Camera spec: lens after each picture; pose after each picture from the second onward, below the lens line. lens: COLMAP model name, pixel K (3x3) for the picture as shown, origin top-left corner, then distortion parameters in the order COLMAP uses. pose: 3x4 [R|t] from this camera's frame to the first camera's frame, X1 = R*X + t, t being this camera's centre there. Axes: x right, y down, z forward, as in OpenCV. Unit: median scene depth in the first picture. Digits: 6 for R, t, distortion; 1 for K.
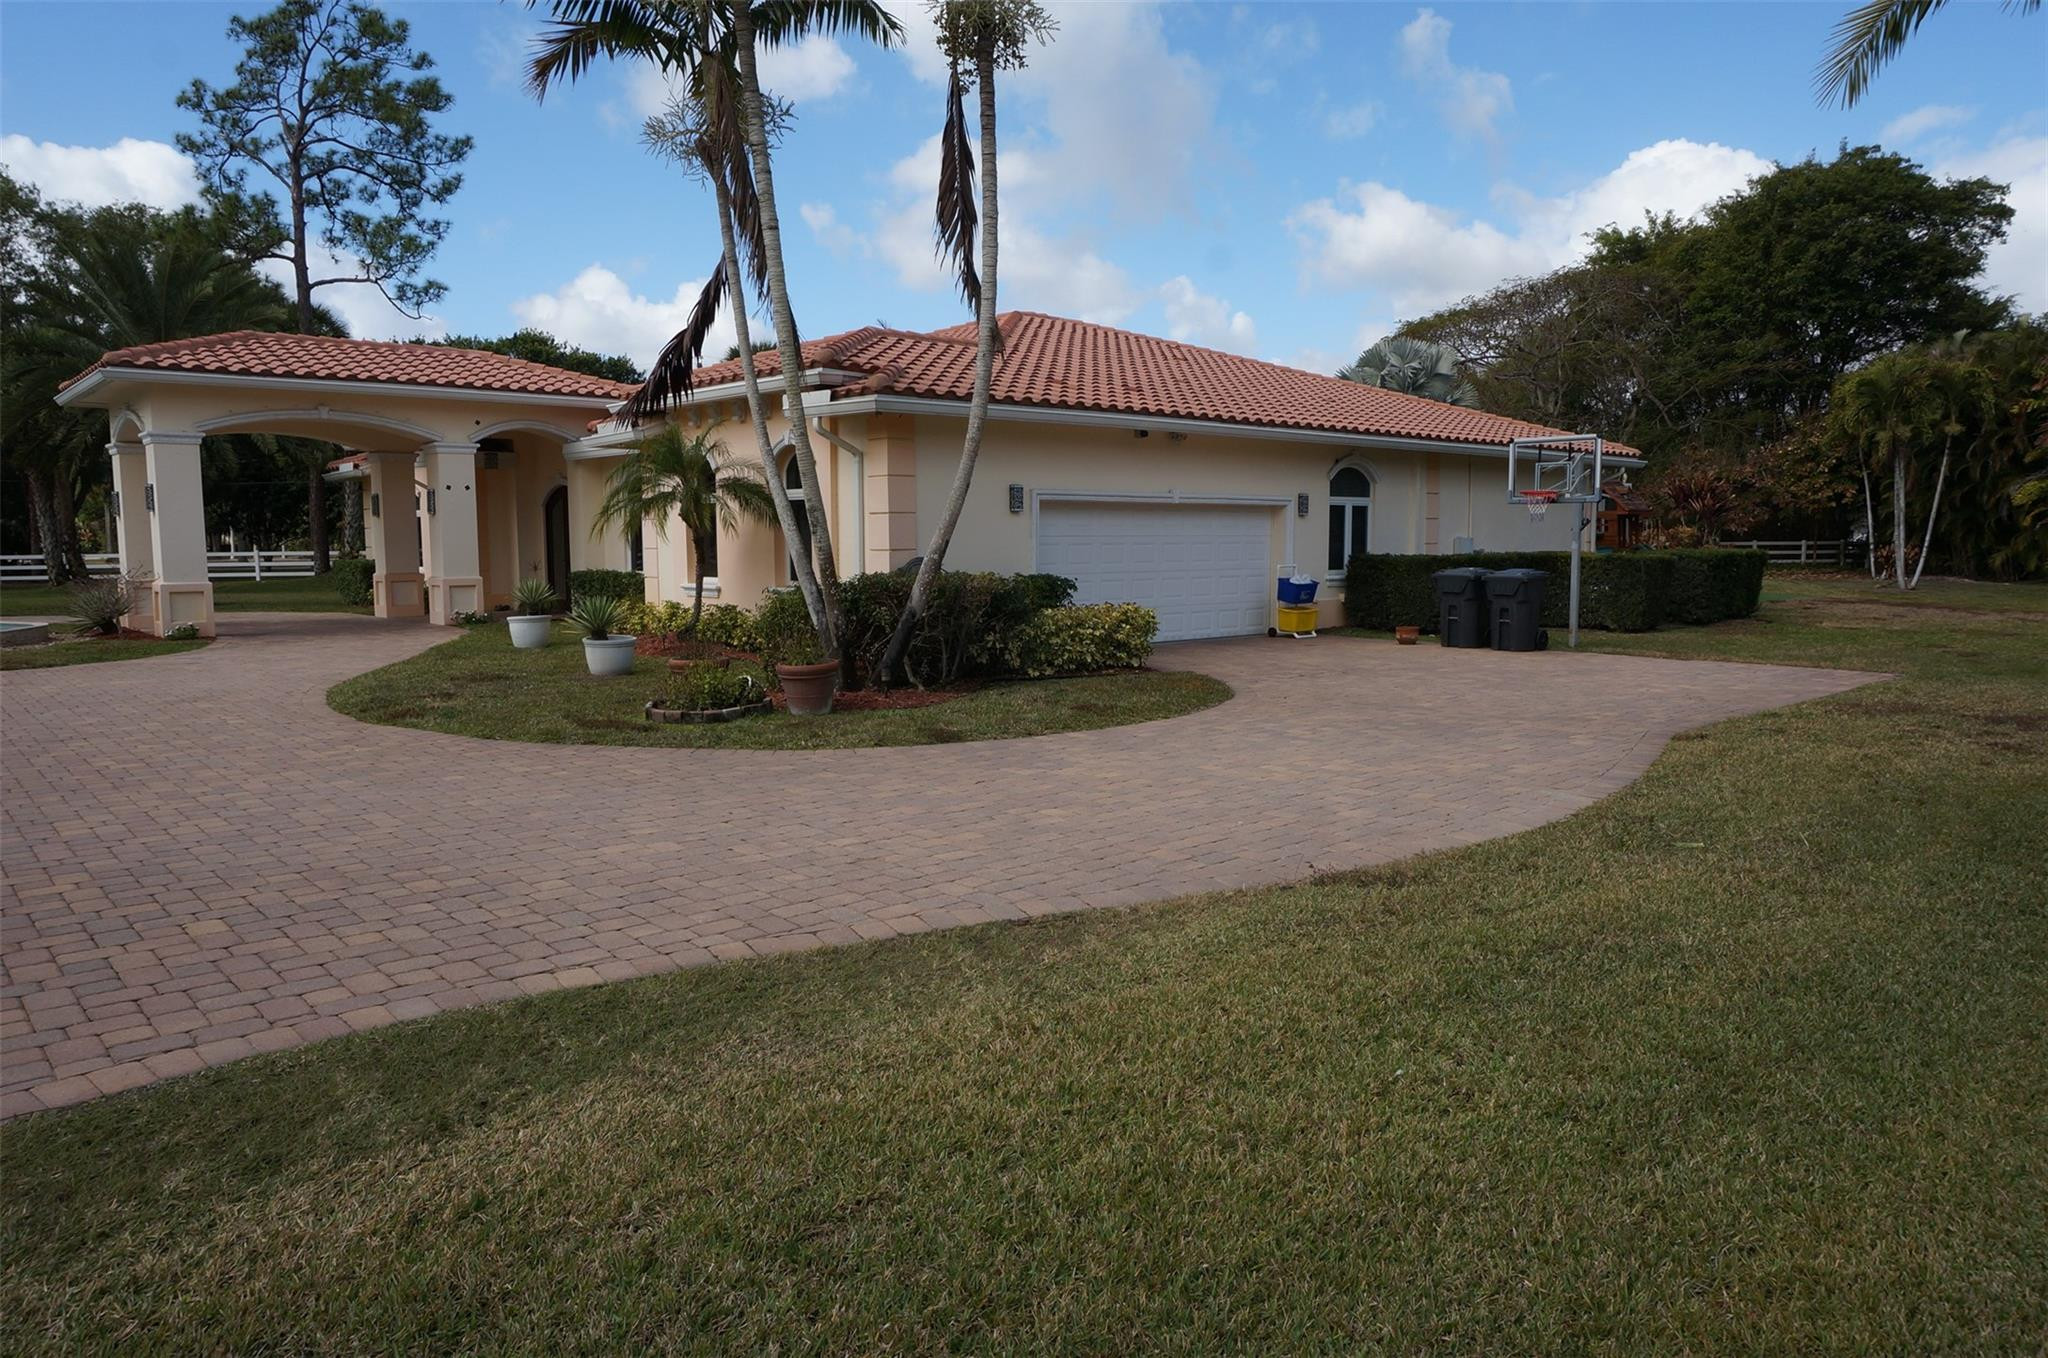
lens RADIAL K [[1334.3, 0, 1024.0], [0, 1334.3, 679.0], [0, 0, 1]] dist [-0.001339, -0.030602]
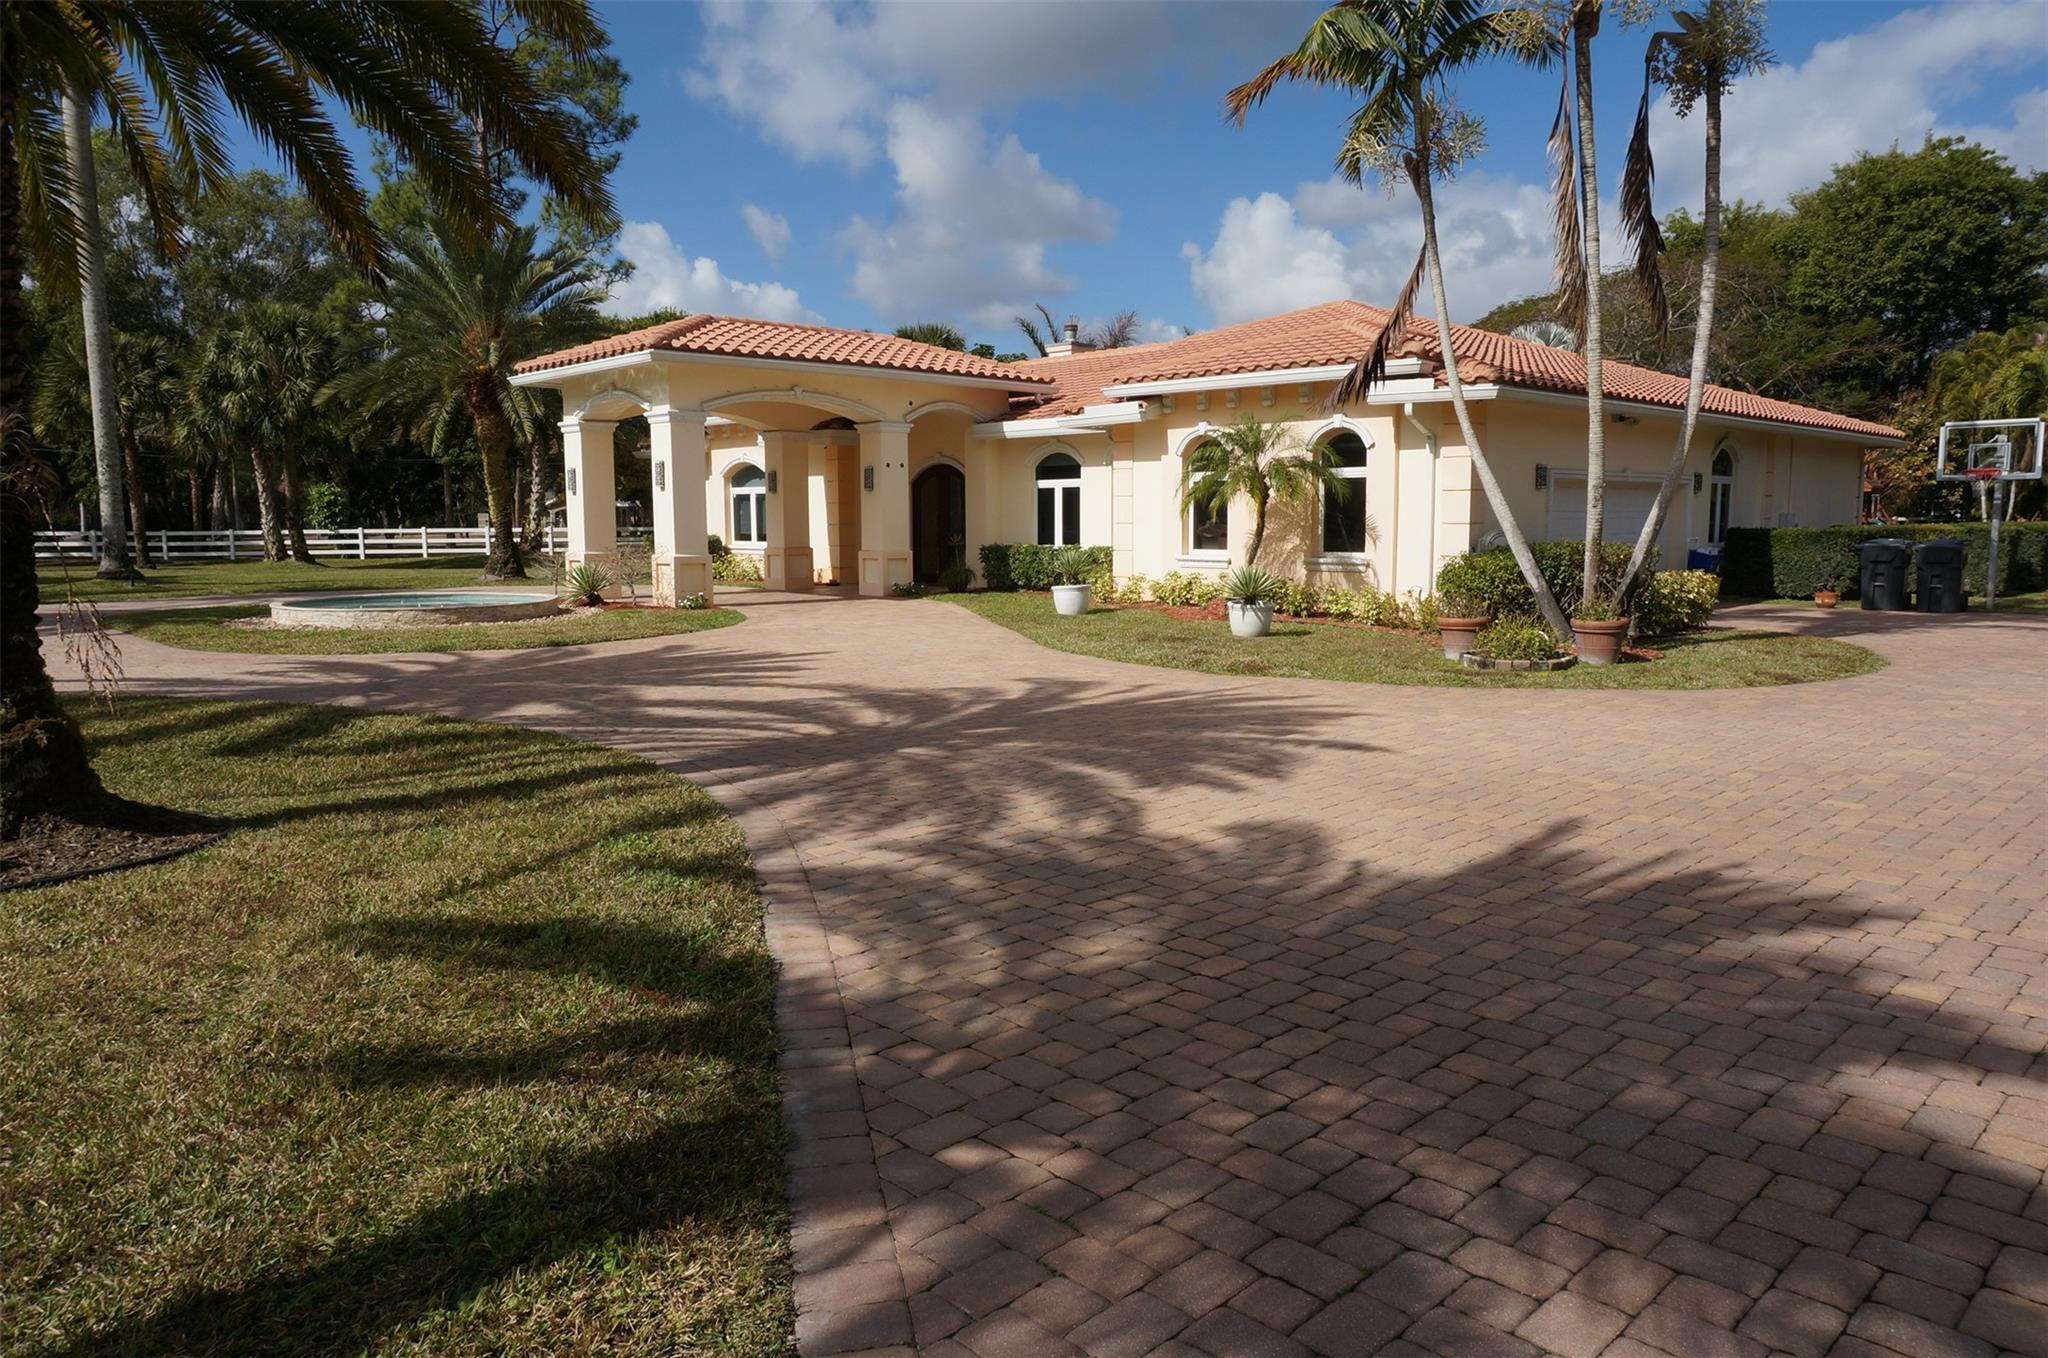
lens RADIAL K [[1362.3, 0, 1022.0], [0, 1362.3, 678.5], [0, 0, 1]] dist [-0.052011, 0.035210]
pose [[0.999253, -0.005572, 0.038252, -0.366395], [0.005014, 0.999880, 0.014684, 0.010495], [-0.038330, -0.014481, 0.999160, -0.083731]]
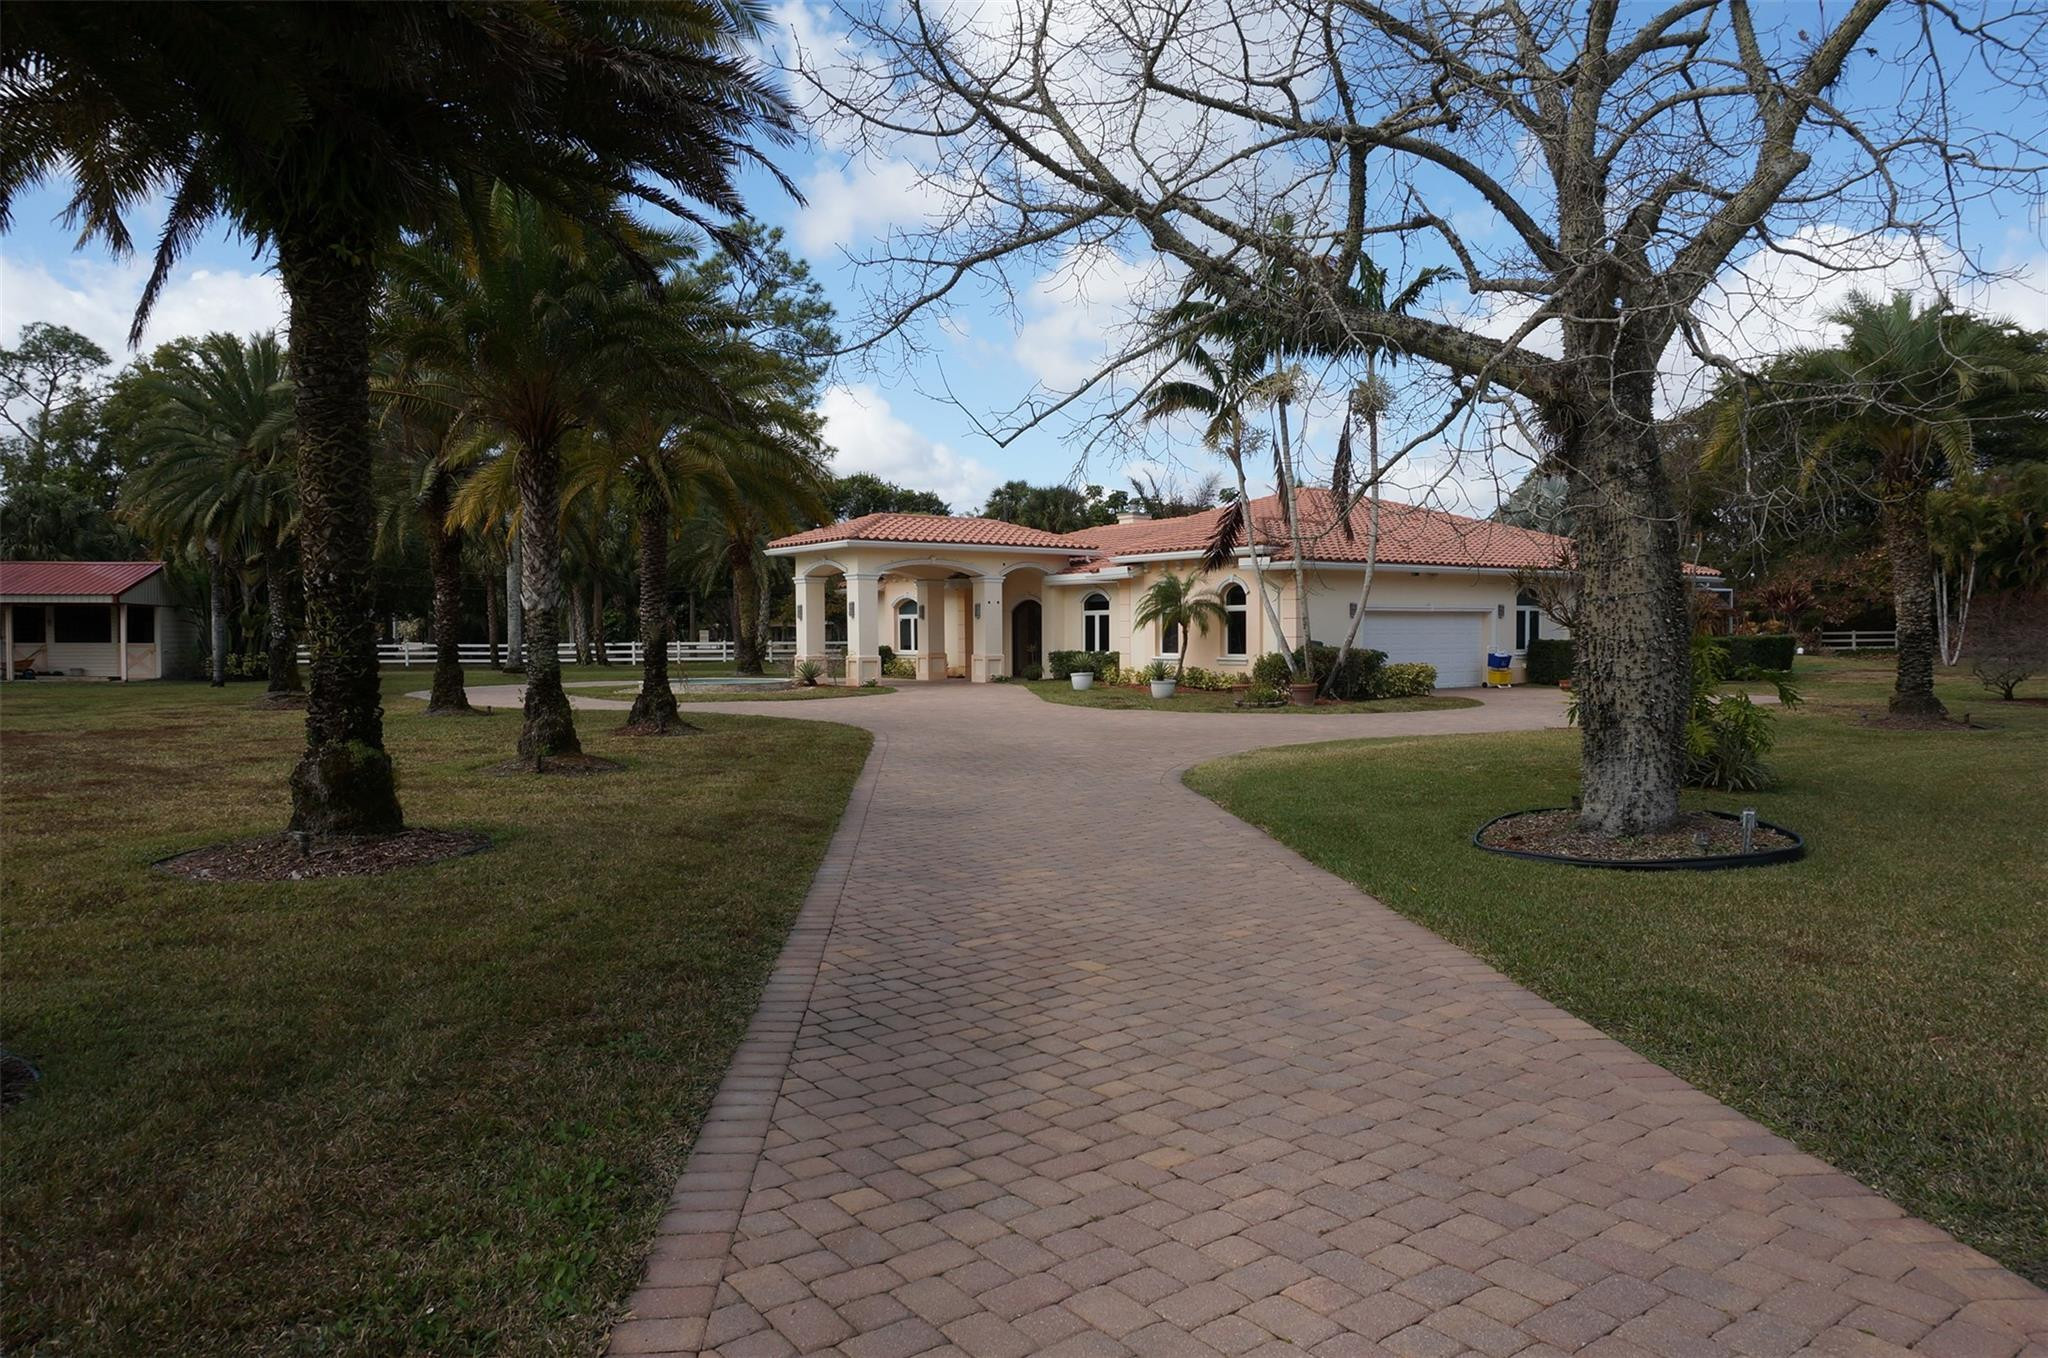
lens RADIAL K [[1362.3, 0, 1022.0], [0, 1362.3, 678.5], [0, 0, 1]] dist [-0.052011, 0.035210]
pose [[0.995243, 0.000402, -0.097423, -0.218327], [-0.007226, 0.997542, -0.069696, 0.076157], [0.097156, 0.070069, 0.992800, -0.727903]]
